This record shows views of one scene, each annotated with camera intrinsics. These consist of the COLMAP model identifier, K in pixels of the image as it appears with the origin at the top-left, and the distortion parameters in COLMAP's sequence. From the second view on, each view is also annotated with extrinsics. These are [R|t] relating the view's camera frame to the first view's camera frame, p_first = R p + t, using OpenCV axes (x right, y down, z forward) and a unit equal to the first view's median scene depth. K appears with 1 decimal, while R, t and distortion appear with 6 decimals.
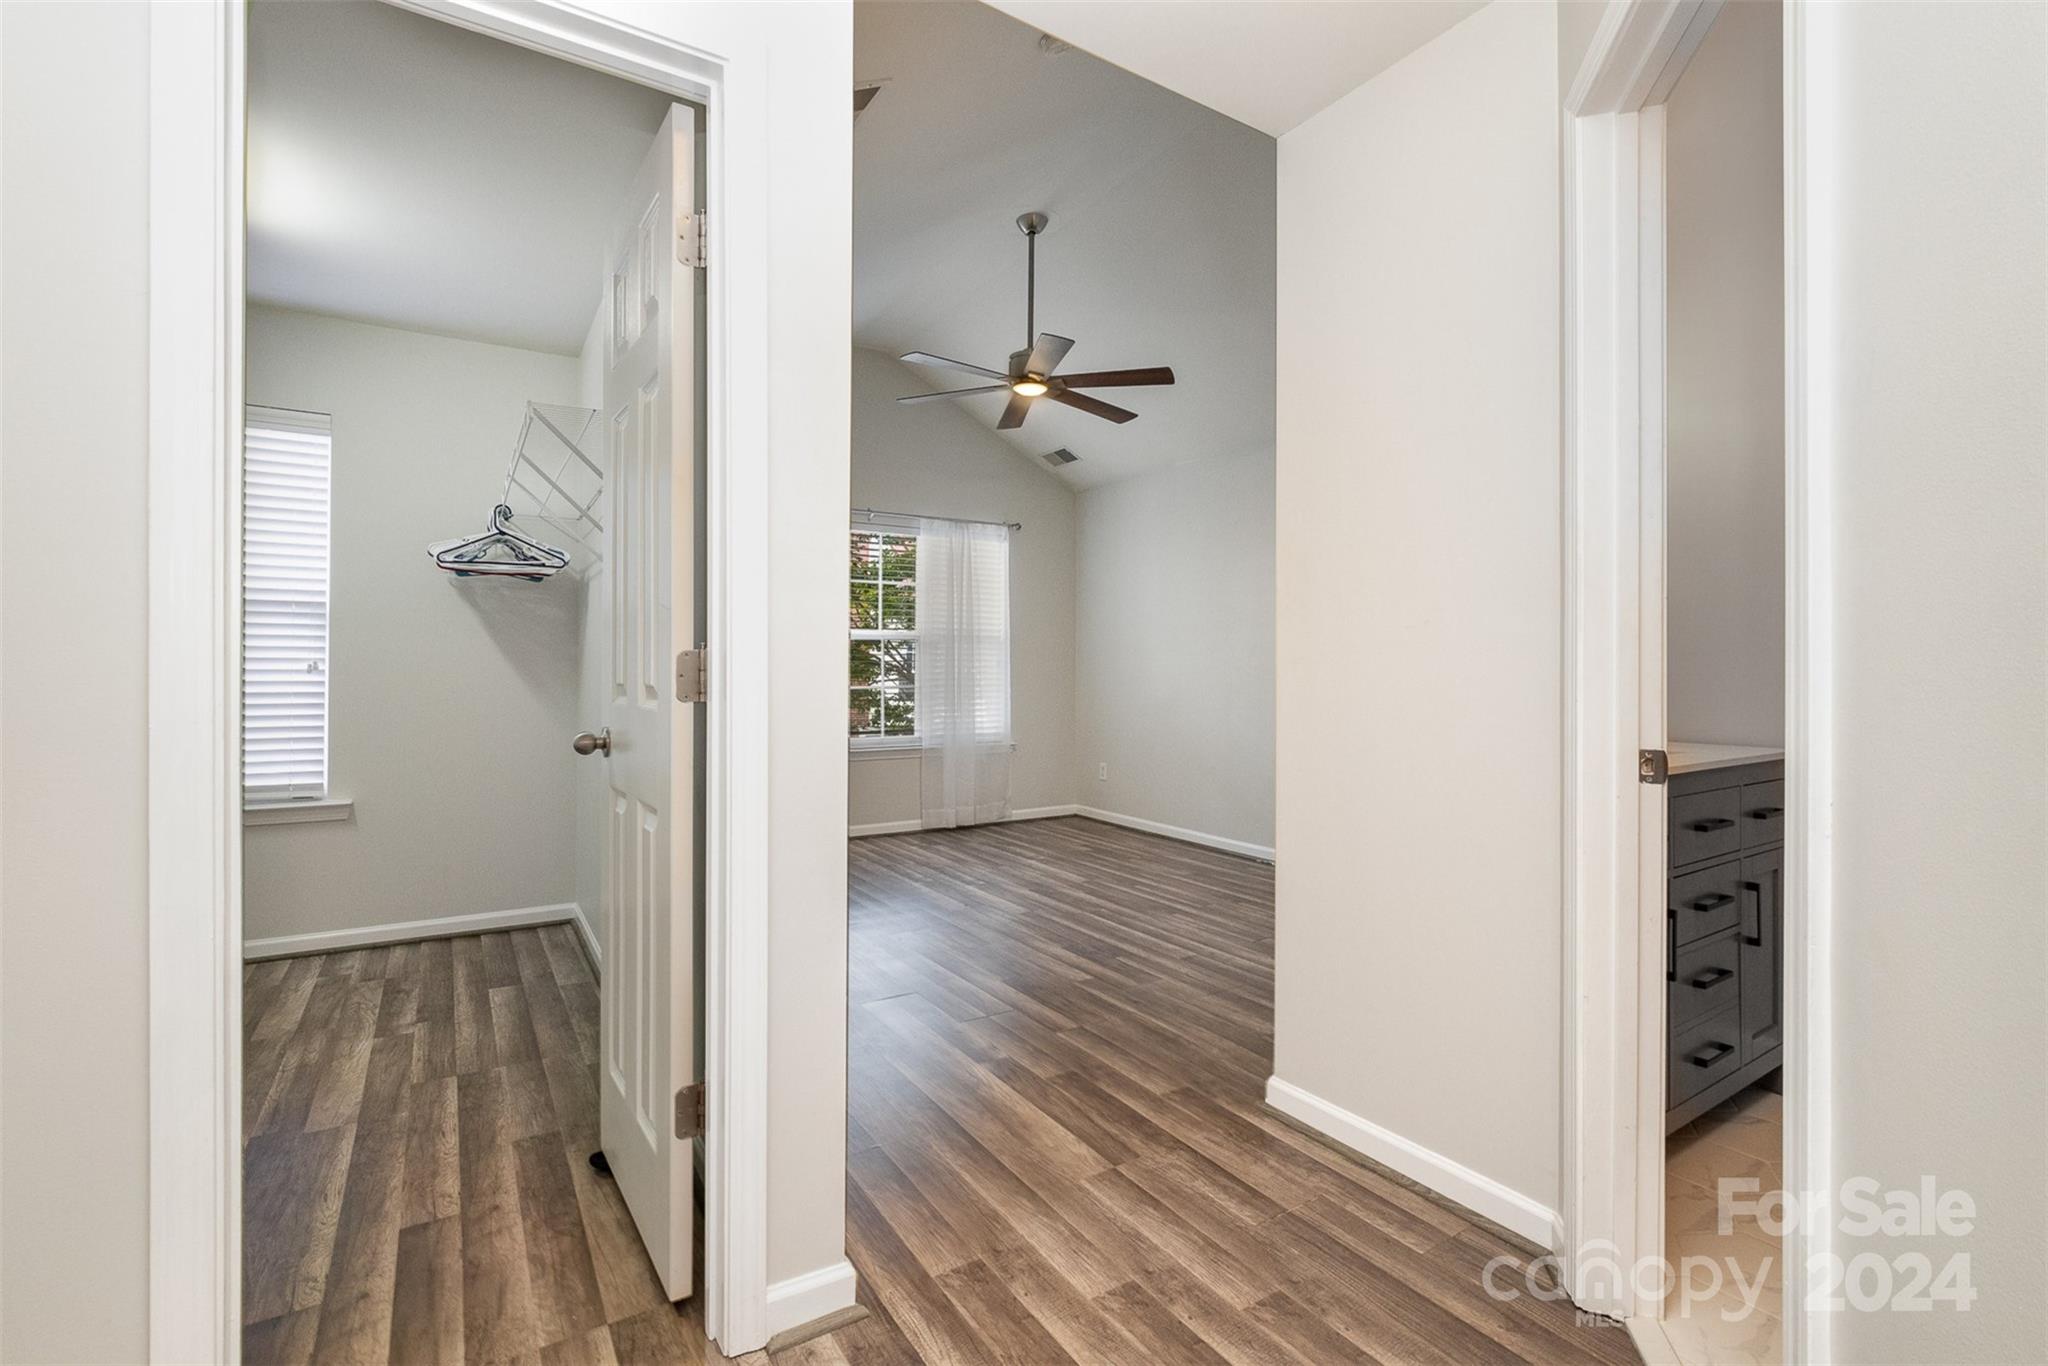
lens RADIAL K [[907.5, 0, 1021.7], [0, 907.5, 675.3], [0, 0, 1]] dist [-0.002421, -0.000050]
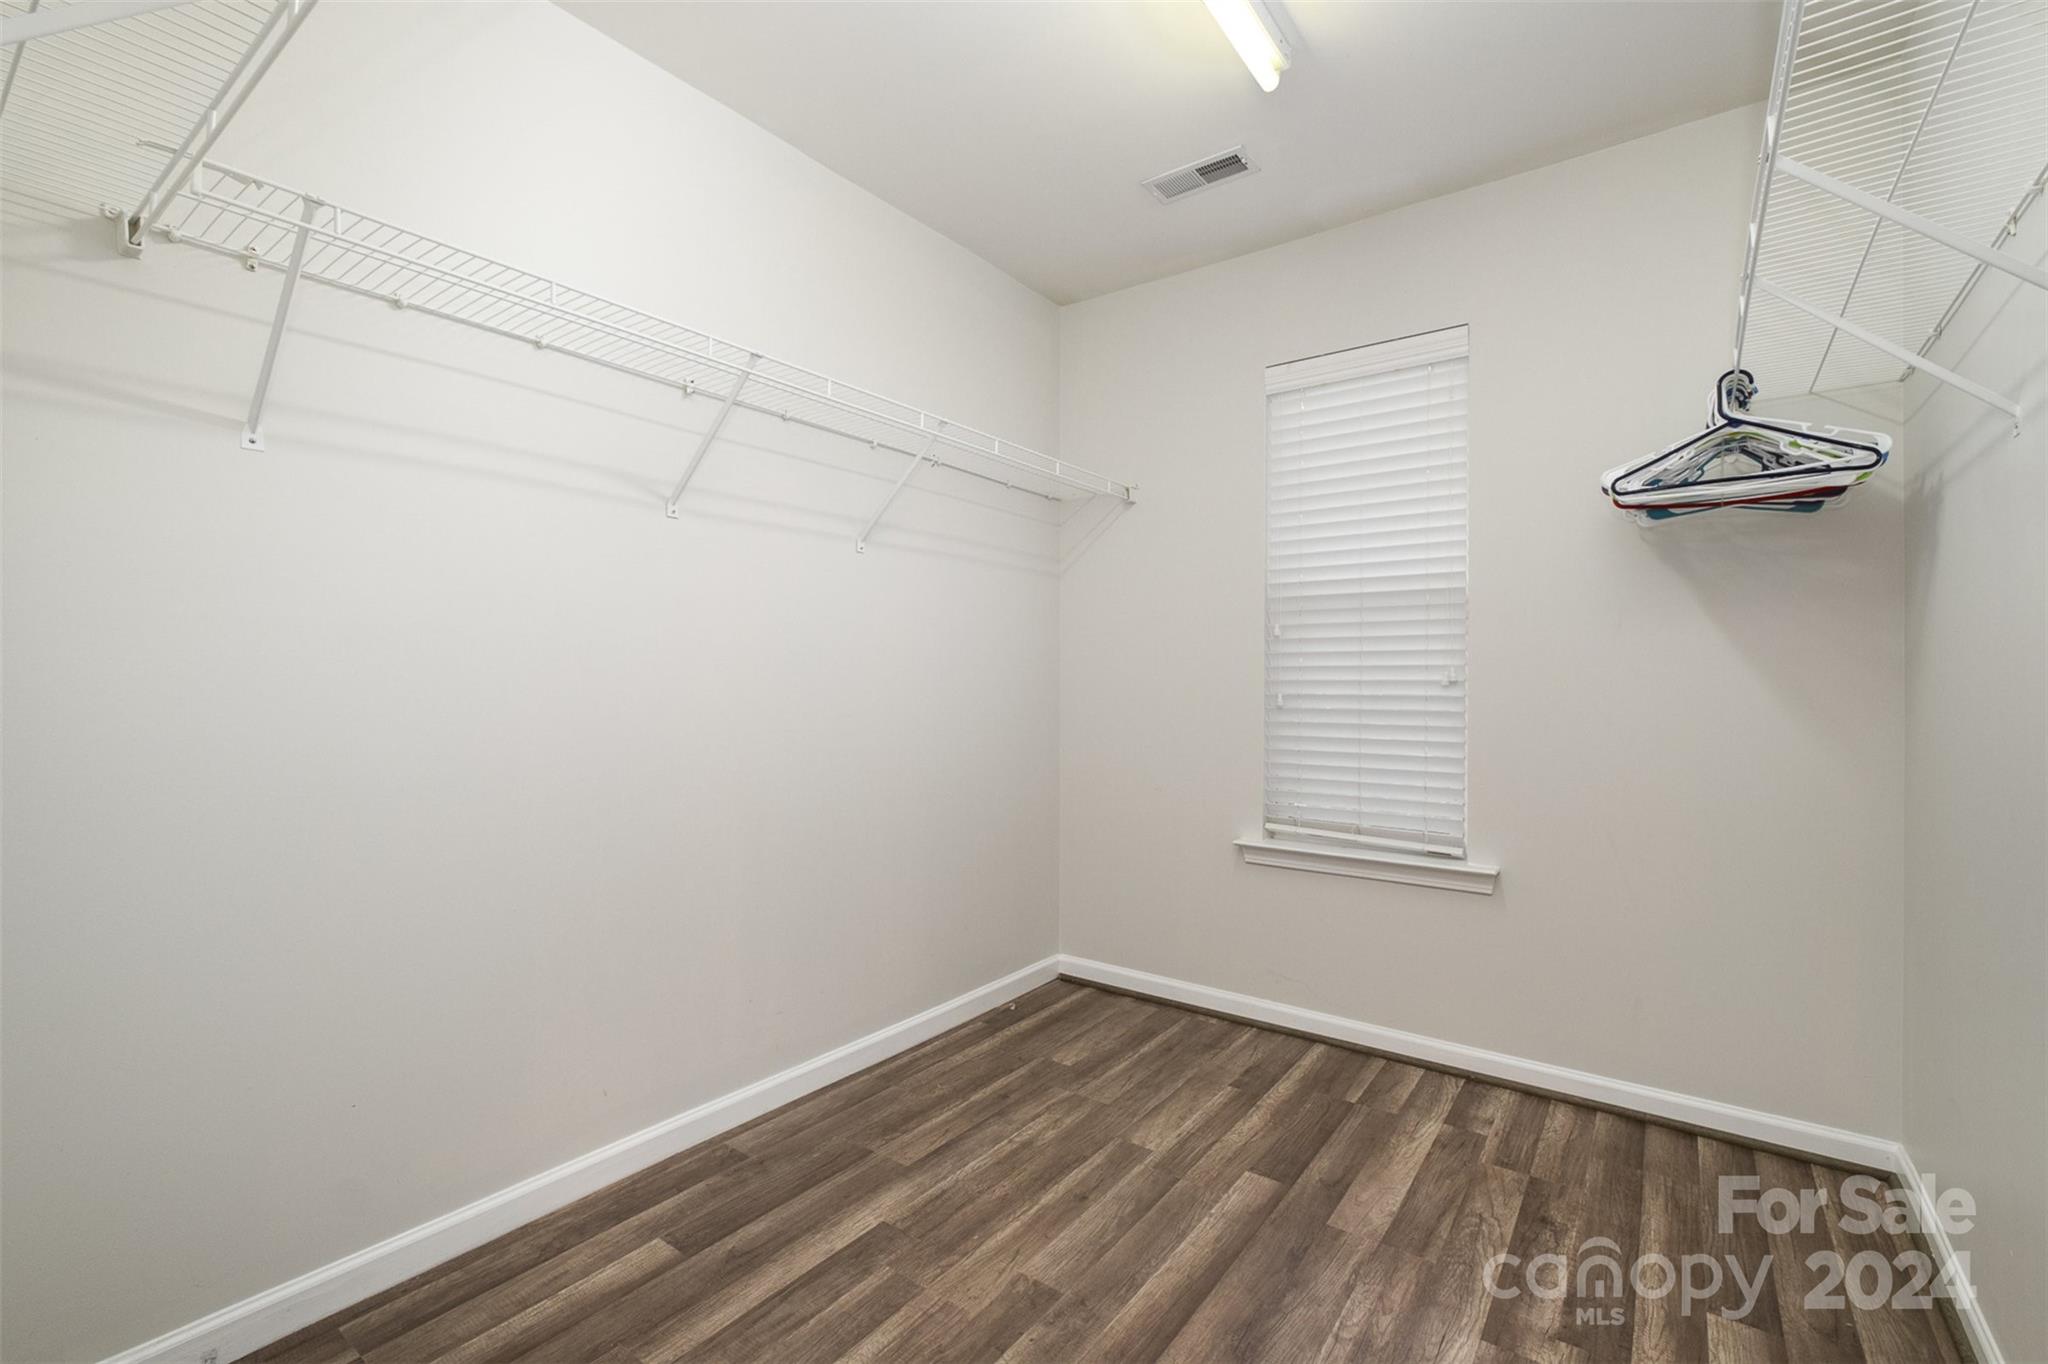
lens RADIAL K [[907.5, 0, 1011.6], [0, 907.5, 682.7], [0, 0, 1]] dist [-0.002421, -0.000050]
pose [[0.364648, -0.007047, -0.931119, -0.234004], [-0.001371, 0.999966, -0.008105, 0.001340], [0.931144, 0.004232, 0.364626, 0.412174]]
